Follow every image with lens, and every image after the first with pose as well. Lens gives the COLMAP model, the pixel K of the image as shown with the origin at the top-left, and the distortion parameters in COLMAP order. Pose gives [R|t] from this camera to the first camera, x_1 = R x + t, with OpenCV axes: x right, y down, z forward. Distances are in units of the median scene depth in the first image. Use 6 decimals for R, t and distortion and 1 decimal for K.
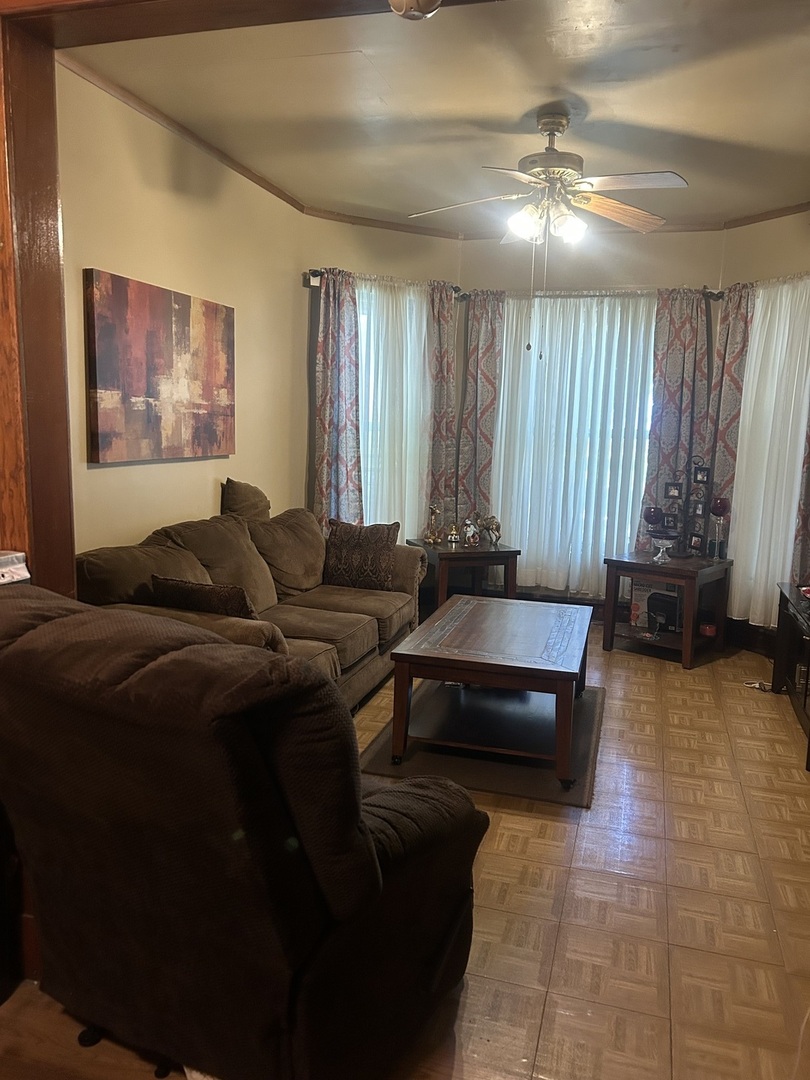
lens RADIAL K [[811.6, 0, 398.8], [0, 811.6, 533.3], [0, 0, 1]] dist [-0.003241, -0.032863]
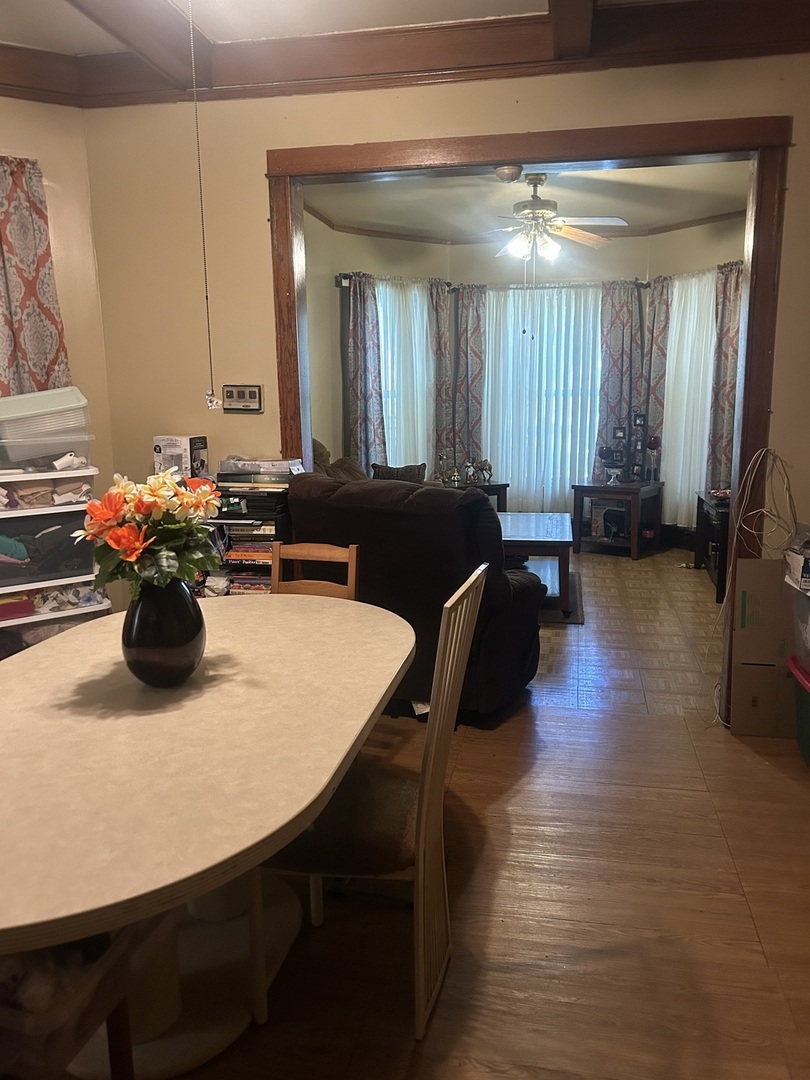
lens RADIAL K [[811.6, 0, 408.9], [0, 811.6, 546.0], [0, 0, 1]] dist [-0.003241, -0.032863]
pose [[0.994723, -0.055247, 0.086457, -0.136757], [0.051262, 0.997547, 0.047660, 0.053141], [-0.088878, -0.042977, 0.995115, -0.319324]]
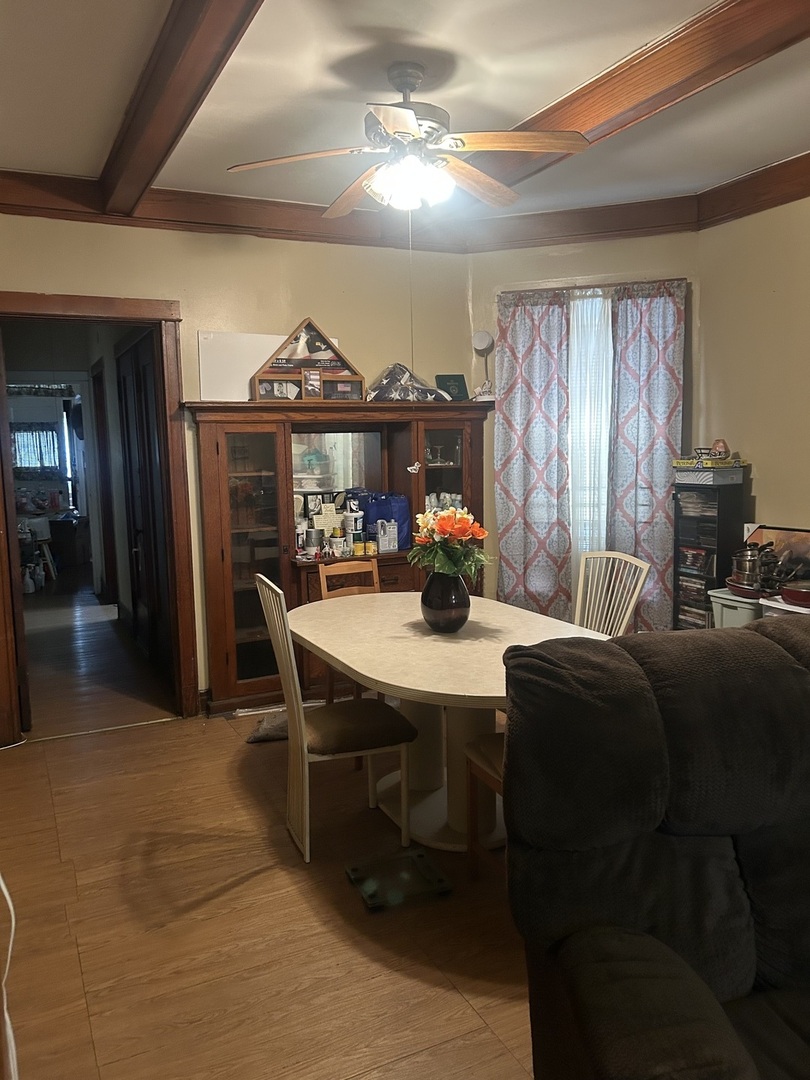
lens RADIAL K [[811.6, 0, 405.4], [0, 811.6, 542.5], [0, 0, 1]] dist [-0.003241, -0.032863]
pose [[-0.736745, 0.071102, -0.672422, 1.071880], [-0.093333, 0.974243, 0.205278, -0.345882], [0.669699, 0.213997, -0.711132, 2.343392]]
